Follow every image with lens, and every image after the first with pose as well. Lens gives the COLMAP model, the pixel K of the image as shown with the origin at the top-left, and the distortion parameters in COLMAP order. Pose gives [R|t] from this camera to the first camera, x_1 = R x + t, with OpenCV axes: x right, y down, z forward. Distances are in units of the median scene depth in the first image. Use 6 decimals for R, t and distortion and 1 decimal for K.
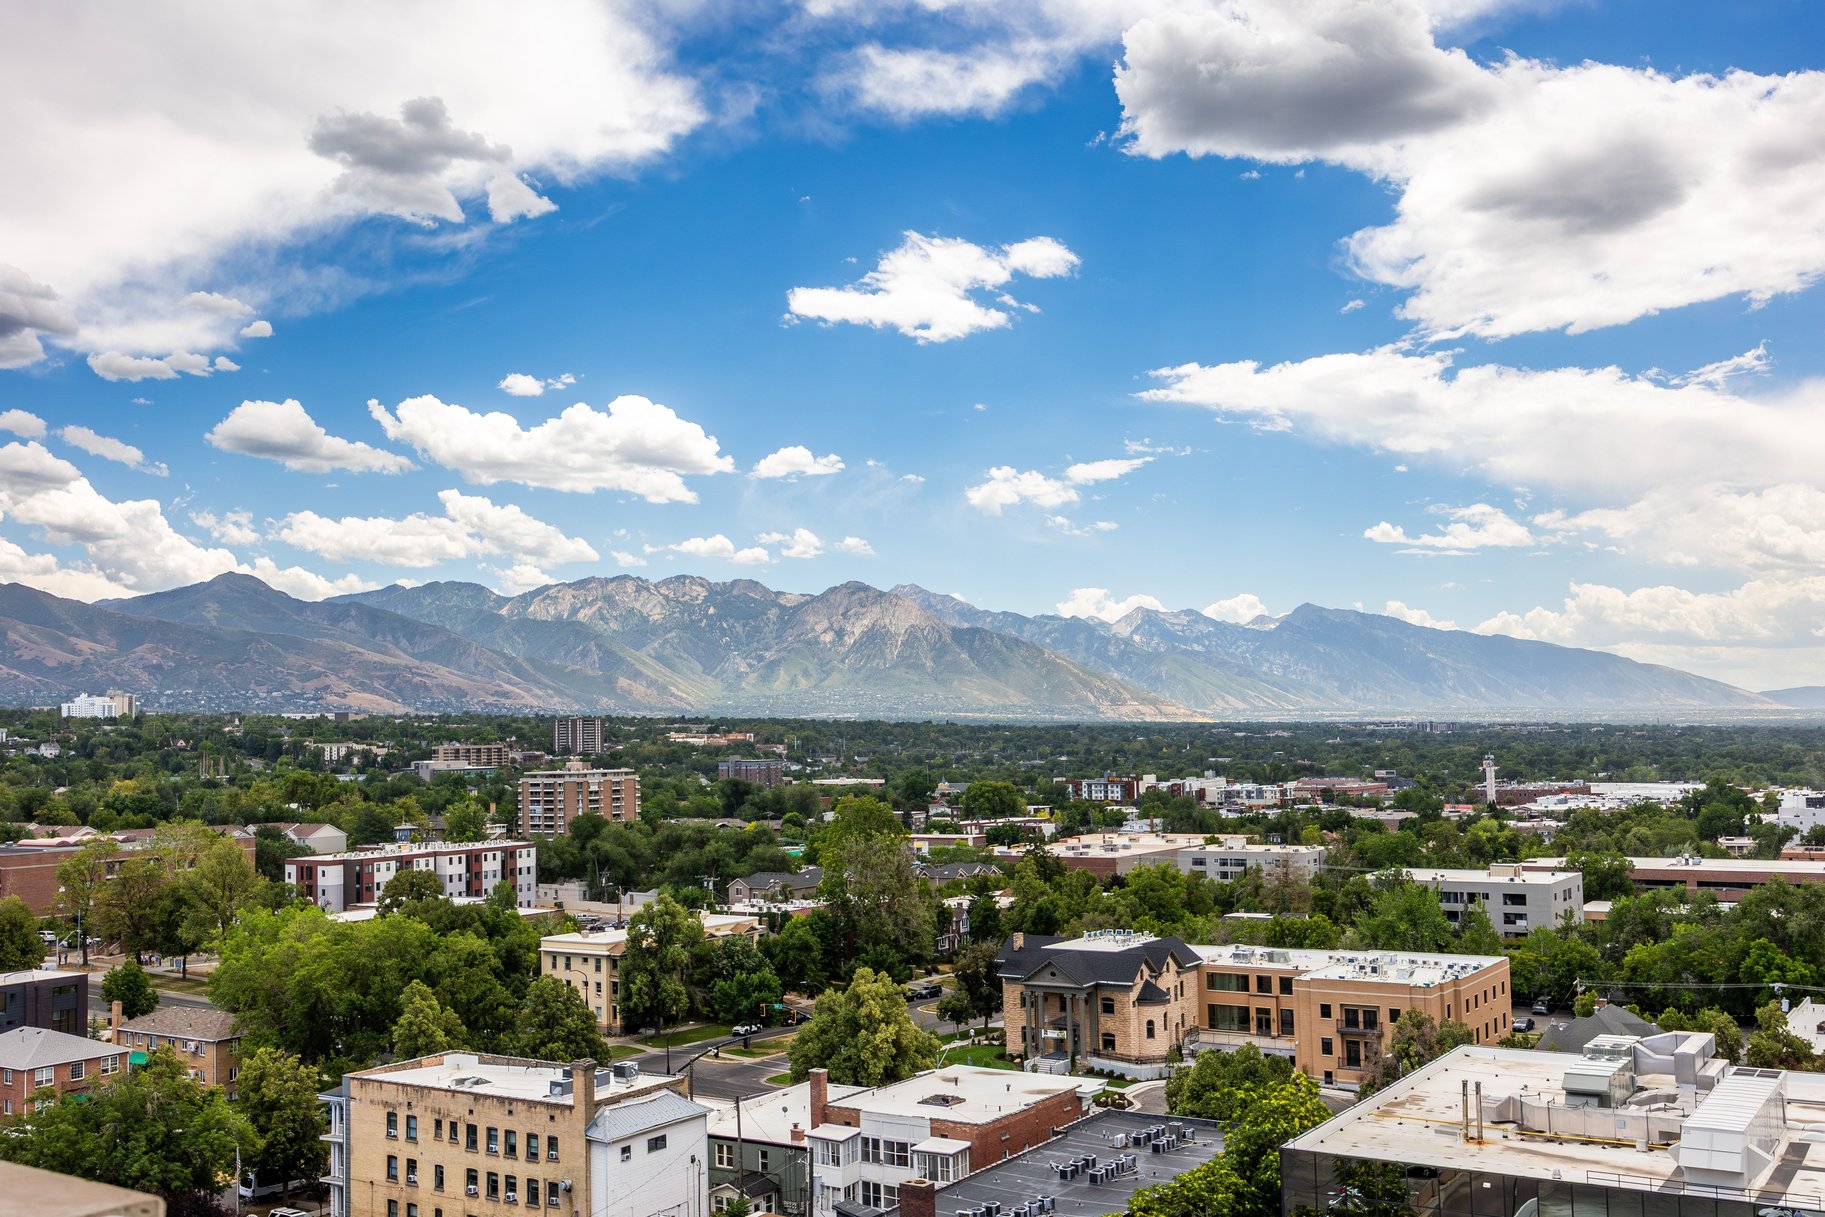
lens RADIAL K [[1733.8, 0, 919.9], [0, 1733.8, 613.0], [0, 0, 1]] dist [0.022826, 0.000000]
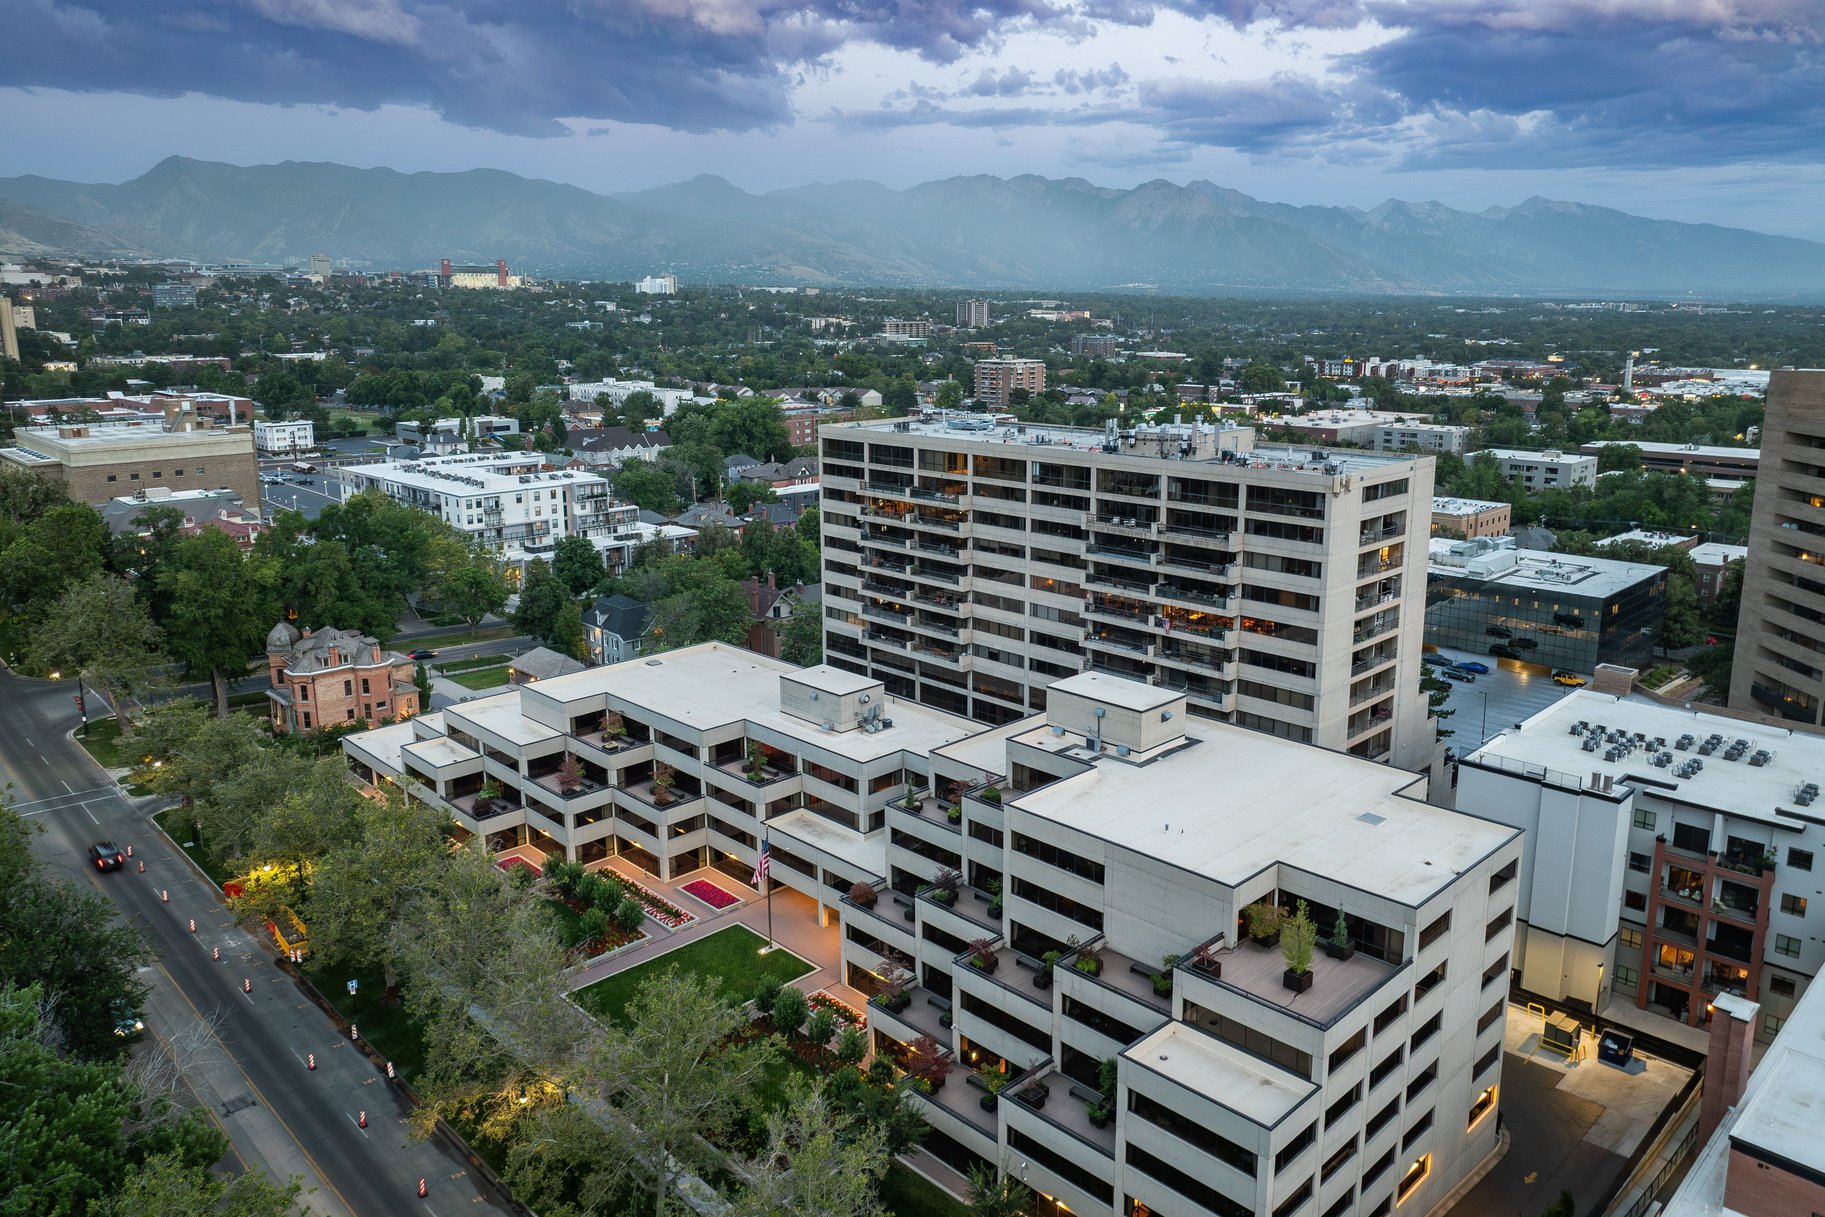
lens RADIAL K [[1282.3, 0, 915.1], [0, 1282.3, 597.5], [0, 0, 1]] dist [-0.048288, 0.009641]
pose [[0.976383, 0.065895, -0.205753, -0.008202], [-0.002070, 0.955161, 0.296078, -0.025655], [0.216037, -0.288660, 0.932740, -0.108818]]
